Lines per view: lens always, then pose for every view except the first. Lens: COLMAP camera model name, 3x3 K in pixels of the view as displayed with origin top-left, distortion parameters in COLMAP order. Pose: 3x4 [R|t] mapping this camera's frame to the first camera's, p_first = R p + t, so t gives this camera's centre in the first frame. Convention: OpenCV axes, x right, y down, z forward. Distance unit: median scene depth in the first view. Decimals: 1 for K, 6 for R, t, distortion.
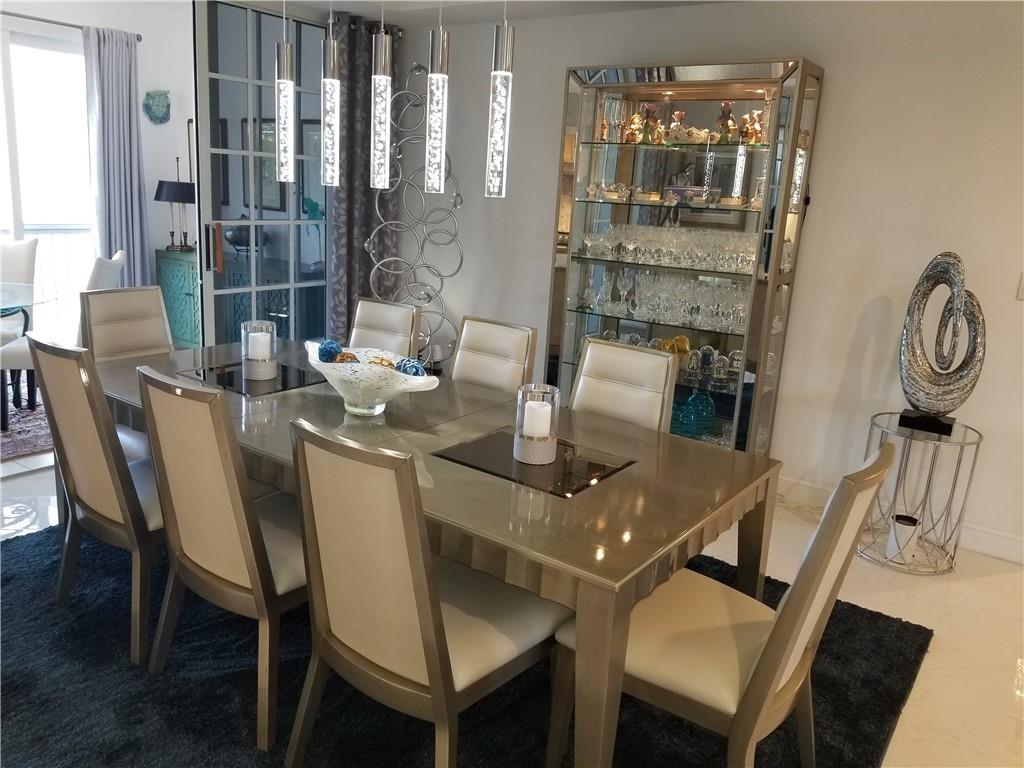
lens RADIAL K [[807.6, 0, 491.4], [0, 807.6, 374.0], [0, 0, 1]] dist [0.054695, -0.087348]
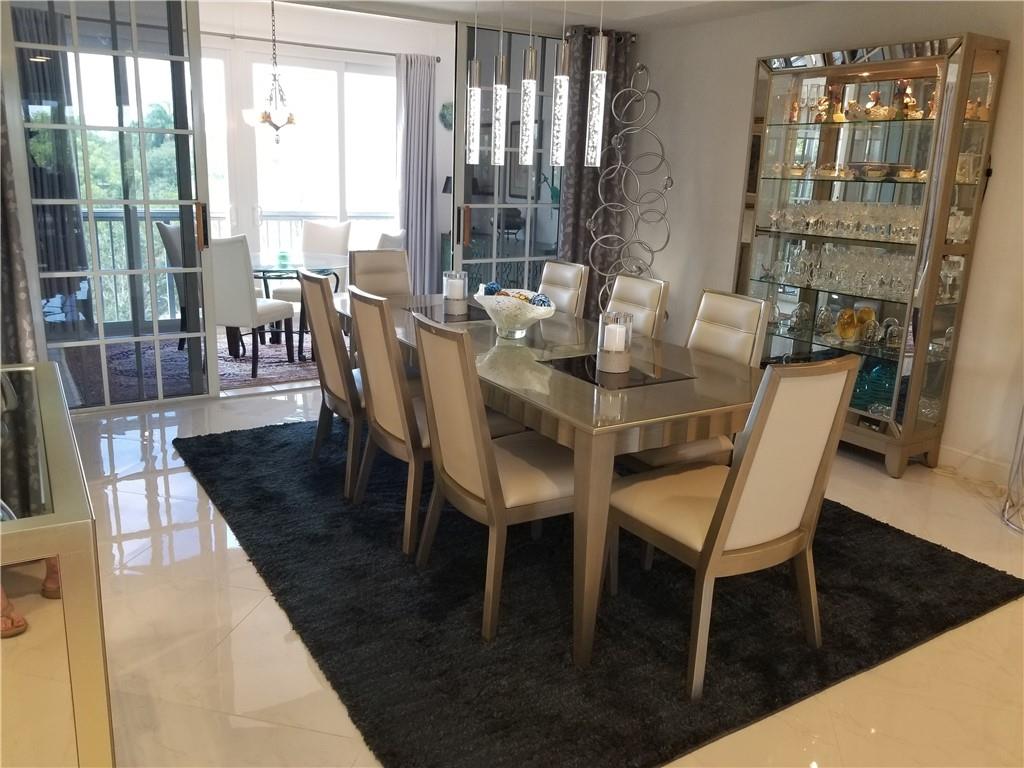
lens RADIAL K [[807.6, 0, 491.4], [0, 807.6, 374.0], [0, 0, 1]] dist [0.054695, -0.087348]
pose [[0.924658, 0.067188, -0.374824, 0.300466], [-0.067874, 0.997629, 0.011386, 0.092427], [0.374700, 0.014913, 0.927026, -0.224393]]
